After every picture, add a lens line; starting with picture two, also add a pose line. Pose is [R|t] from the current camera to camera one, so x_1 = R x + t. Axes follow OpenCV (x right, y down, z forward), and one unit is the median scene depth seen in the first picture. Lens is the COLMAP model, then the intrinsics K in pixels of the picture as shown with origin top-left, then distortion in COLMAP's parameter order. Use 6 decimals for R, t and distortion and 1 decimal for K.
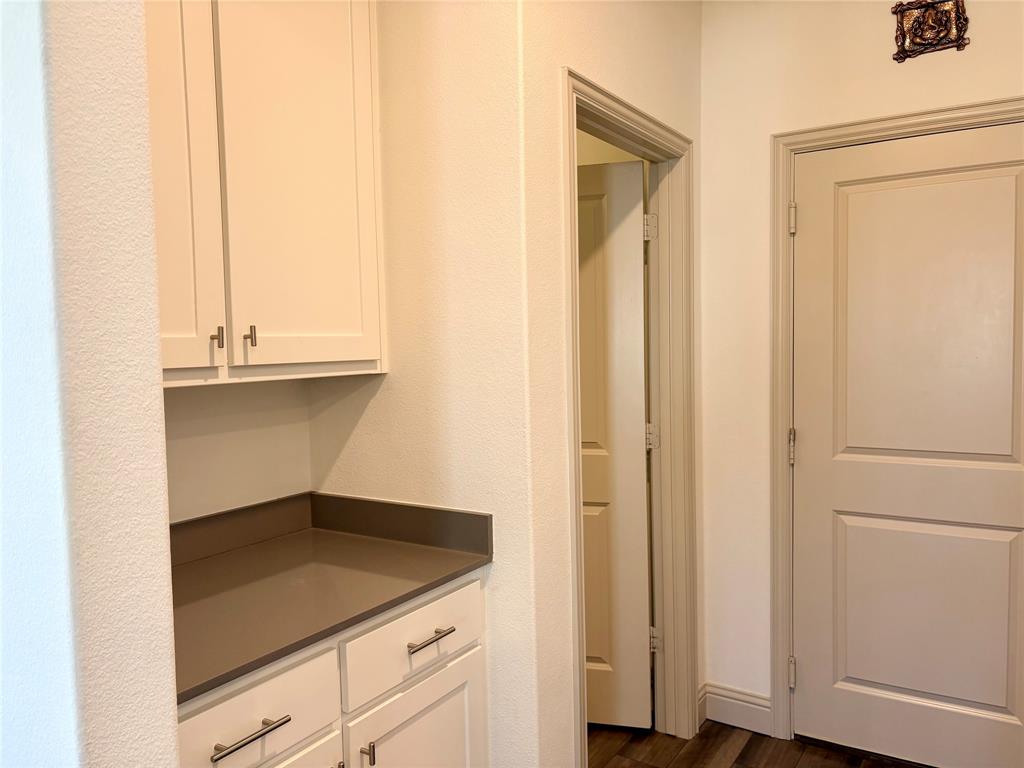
lens RADIAL K [[780.6, 0, 513.1], [0, 780.6, 383.6], [0, 0, 1]] dist [0.028479, -0.014230]
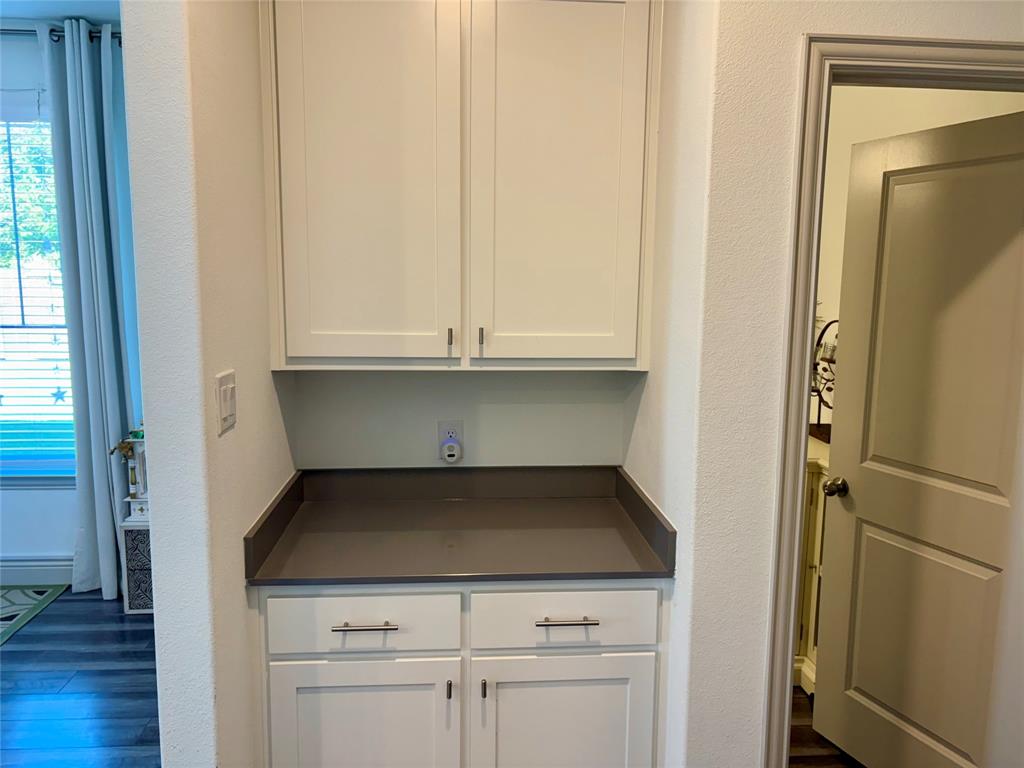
lens RADIAL K [[780.6, 0, 512.2], [0, 780.6, 384.4], [0, 0, 1]] dist [0.028479, -0.014230]
pose [[0.593549, 0.139168, -0.792674, 0.687240], [-0.067085, 0.990063, 0.123590, -0.139074], [0.801997, -0.020180, 0.596987, 0.288957]]
